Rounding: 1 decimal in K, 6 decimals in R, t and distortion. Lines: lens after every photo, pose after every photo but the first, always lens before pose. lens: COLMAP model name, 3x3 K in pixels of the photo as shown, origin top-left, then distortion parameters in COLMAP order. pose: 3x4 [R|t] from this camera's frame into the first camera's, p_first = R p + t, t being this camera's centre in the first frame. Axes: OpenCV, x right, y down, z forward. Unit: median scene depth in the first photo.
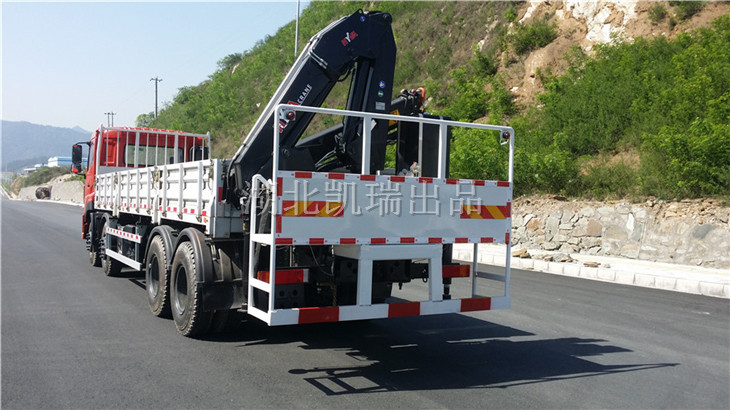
lens RADIAL K [[624.8, 0, 327.3], [0, 624.8, 202.8], [0, 0, 1]] dist [0.090237, -0.143461]
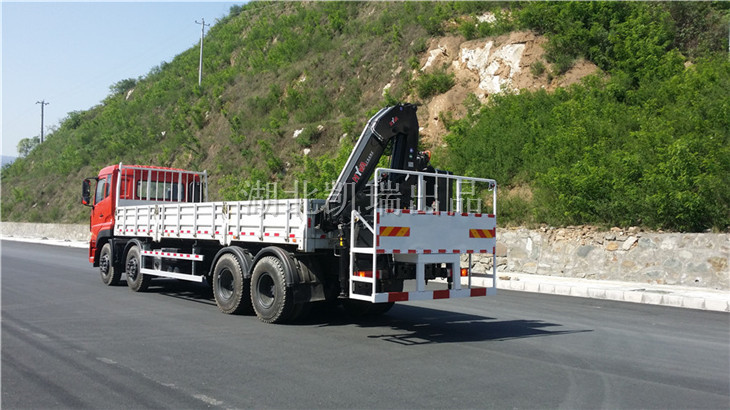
lens RADIAL K [[624.8, 0, 327.3], [0, 624.8, 202.8], [0, 0, 1]] dist [0.090237, -0.143461]
pose [[0.985152, 0.003222, 0.171653, -0.129362], [0.004382, 0.999026, -0.043902, 0.001491], [-0.171627, 0.044002, 0.984179, -0.157698]]
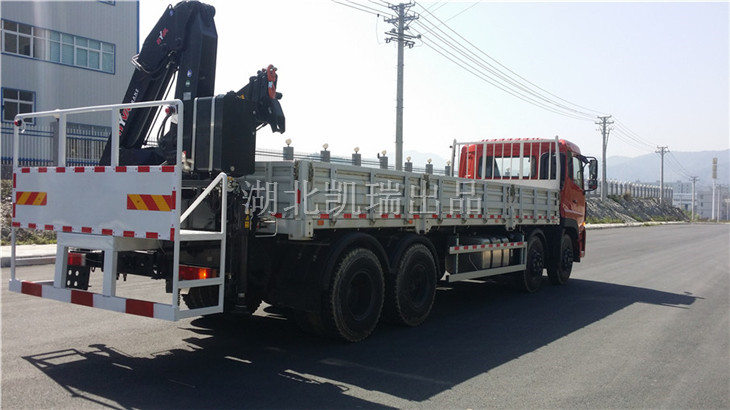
lens RADIAL K [[624.8, 0, 327.3], [0, 624.8, 202.8], [0, 0, 1]] dist [0.090237, -0.143461]
pose [[0.471648, -0.015144, -0.881657, 0.355261], [-0.021422, 0.999361, -0.028625, 0.010909], [0.881526, 0.032388, 0.471022, 0.254851]]
